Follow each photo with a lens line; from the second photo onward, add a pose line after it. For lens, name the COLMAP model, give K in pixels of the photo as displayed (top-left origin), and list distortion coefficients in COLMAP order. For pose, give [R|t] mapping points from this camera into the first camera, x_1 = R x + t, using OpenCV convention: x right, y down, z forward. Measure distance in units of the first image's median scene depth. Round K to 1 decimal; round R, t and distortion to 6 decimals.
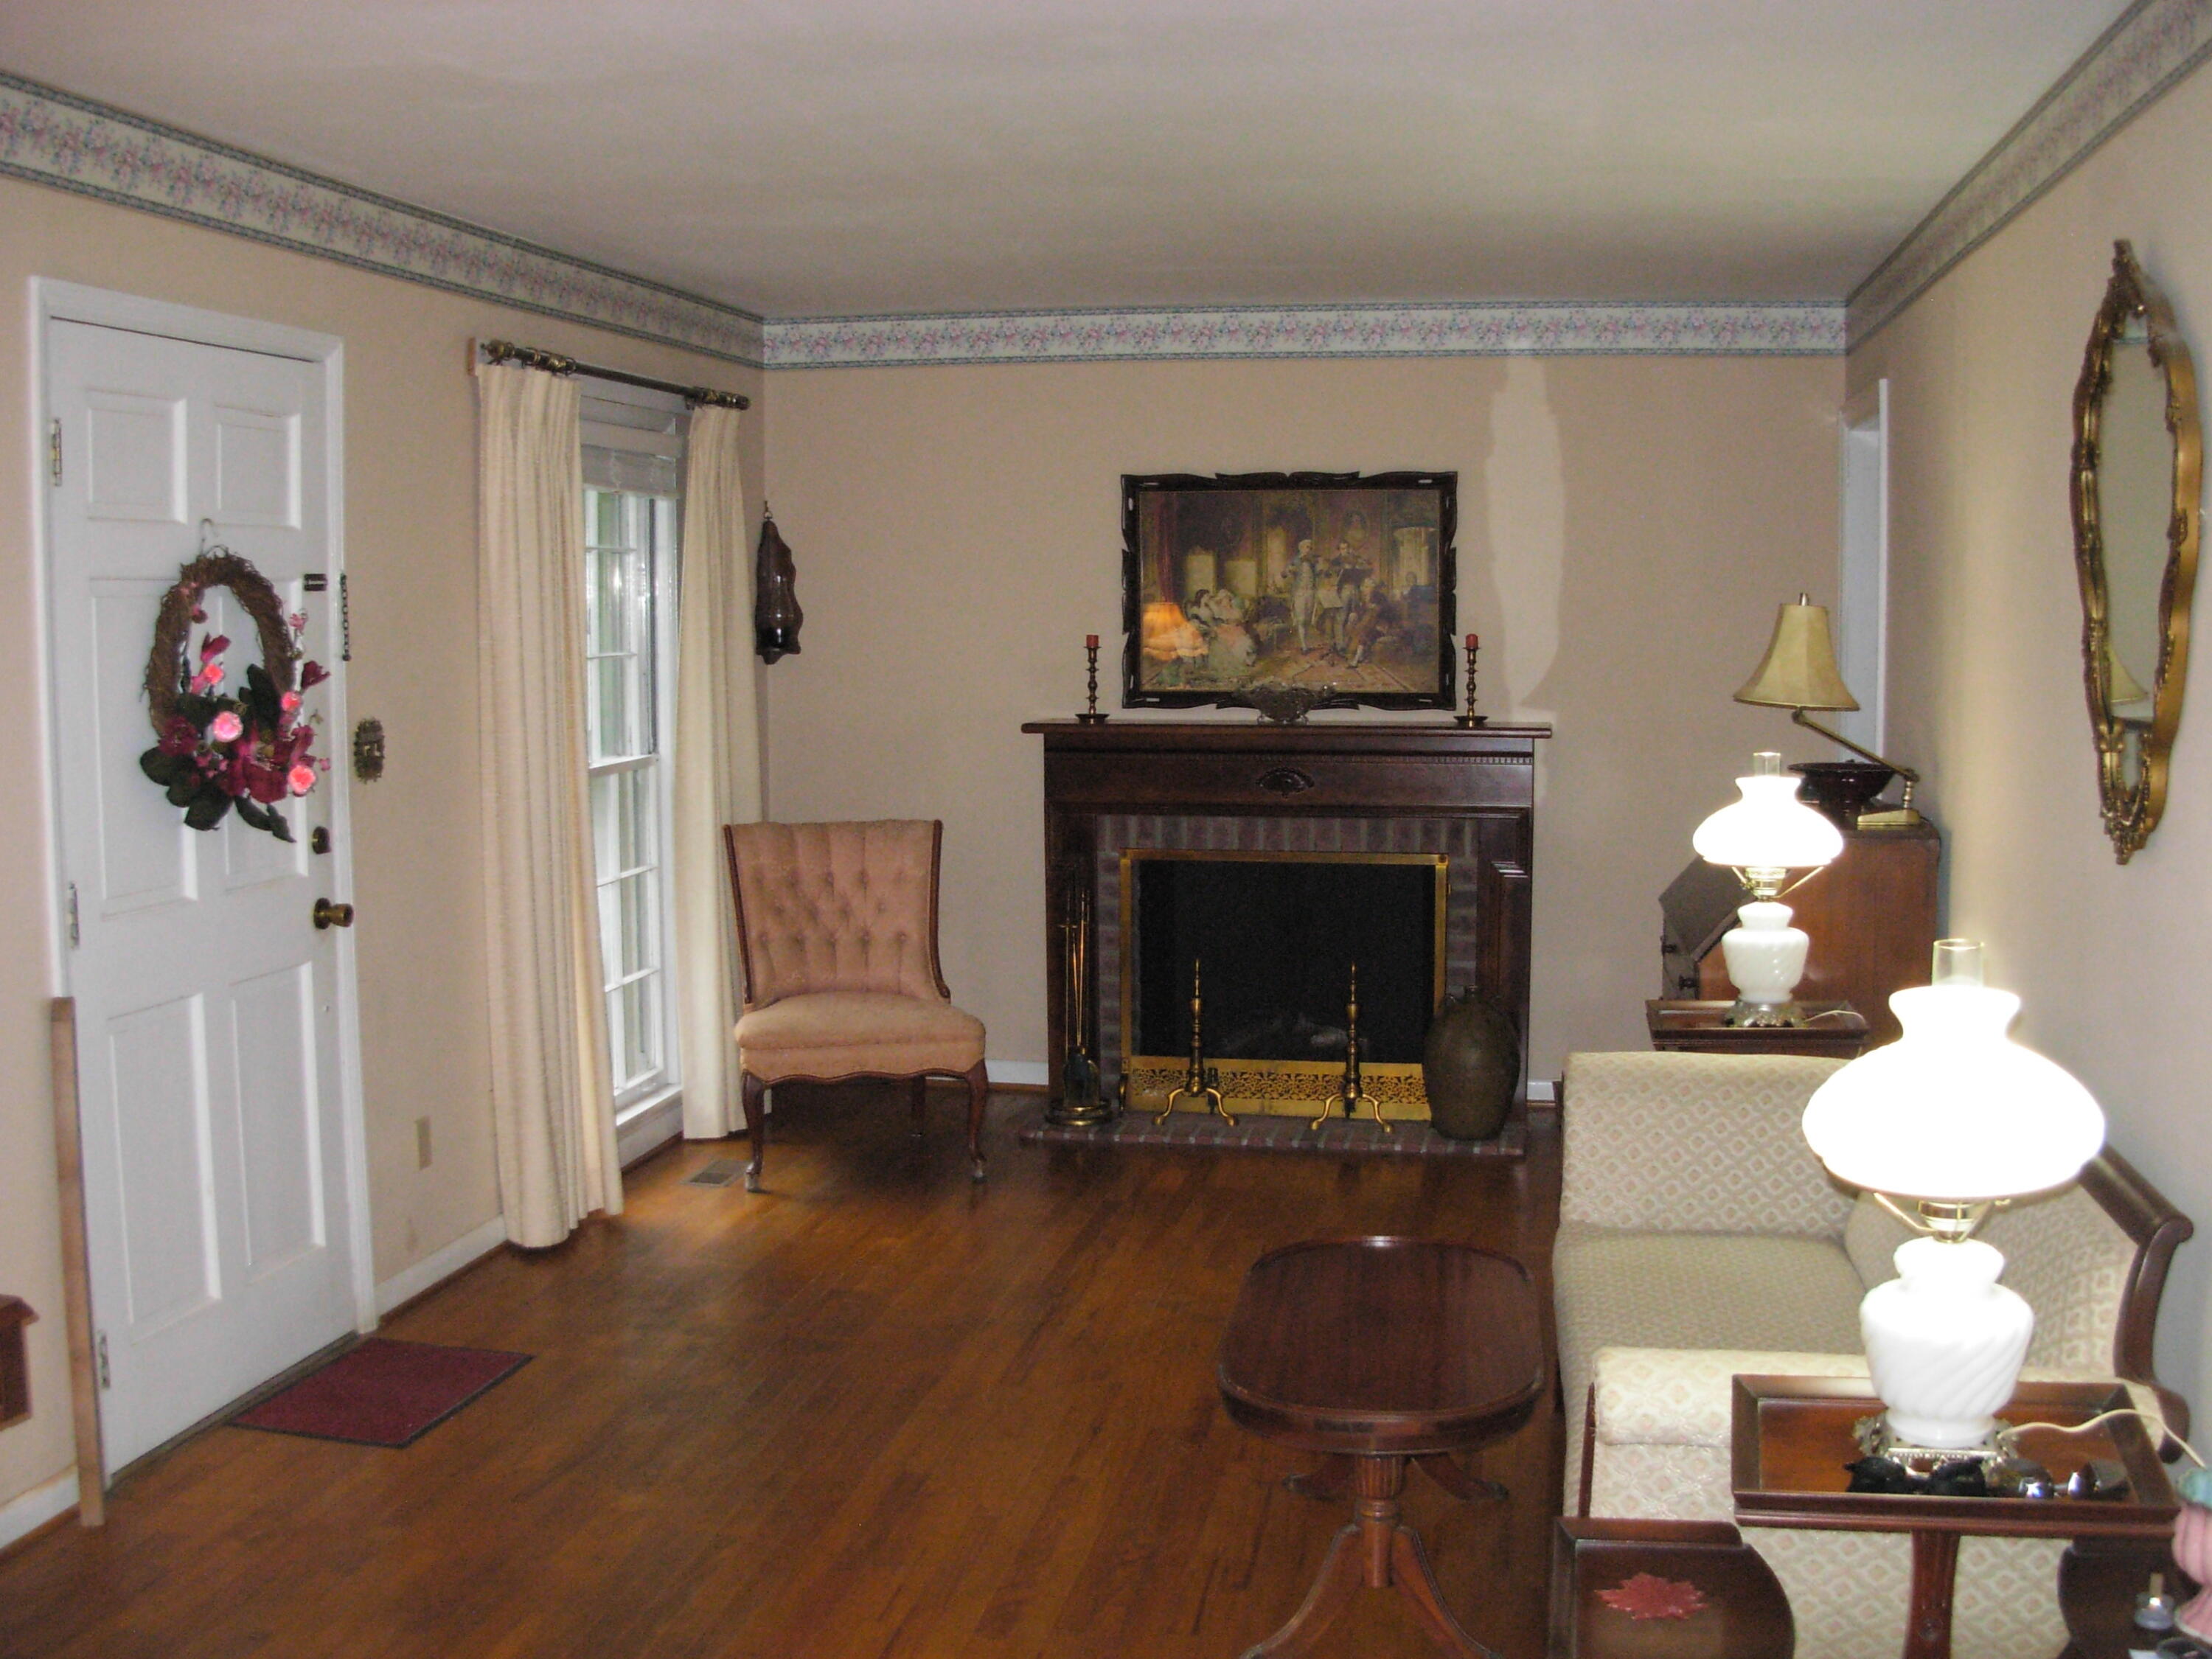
lens RADIAL K [[2347.4, 0, 1115.0], [0, 2347.4, 862.3], [0, 0, 1]] dist [-0.253628, 0.187455]
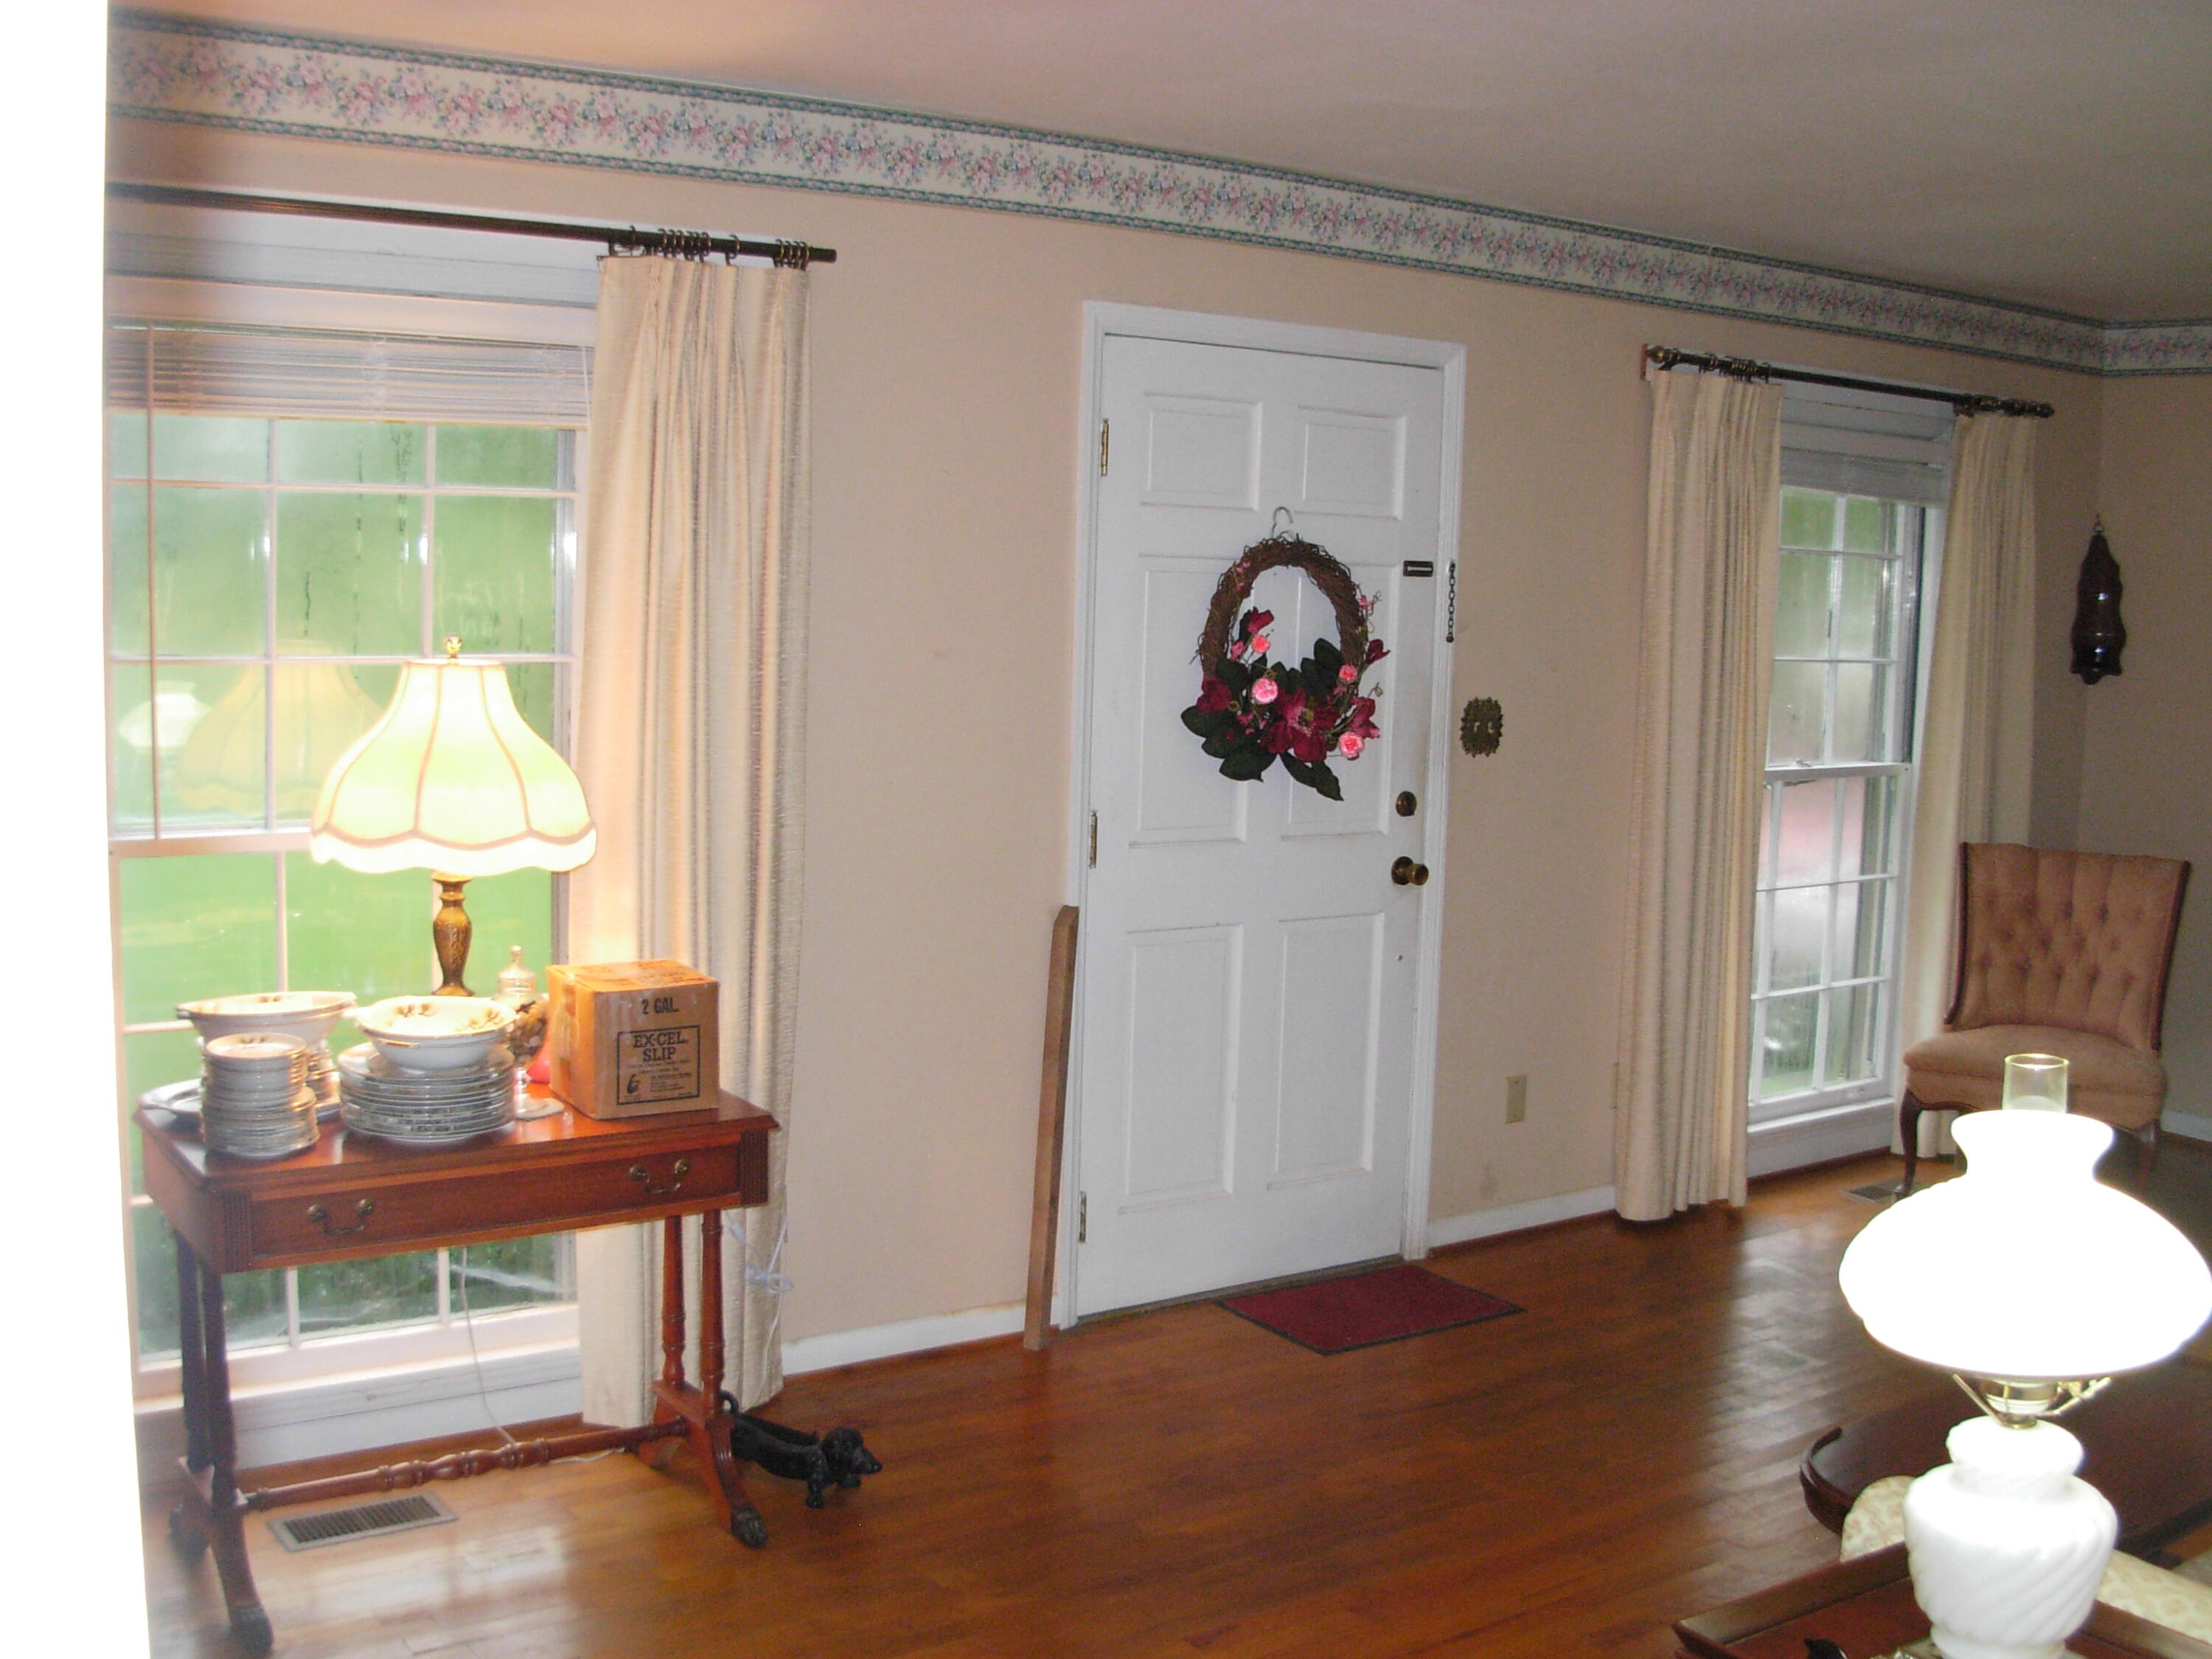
lens RADIAL K [[2347.4, 0, 1115.0], [0, 2347.4, 862.3], [0, 0, 1]] dist [-0.253628, 0.187455]
pose [[0.722732, 0.107731, -0.682680, 0.219982], [-0.106635, 0.993330, 0.043862, -0.011003], [0.682852, 0.041097, 0.729400, 0.059623]]
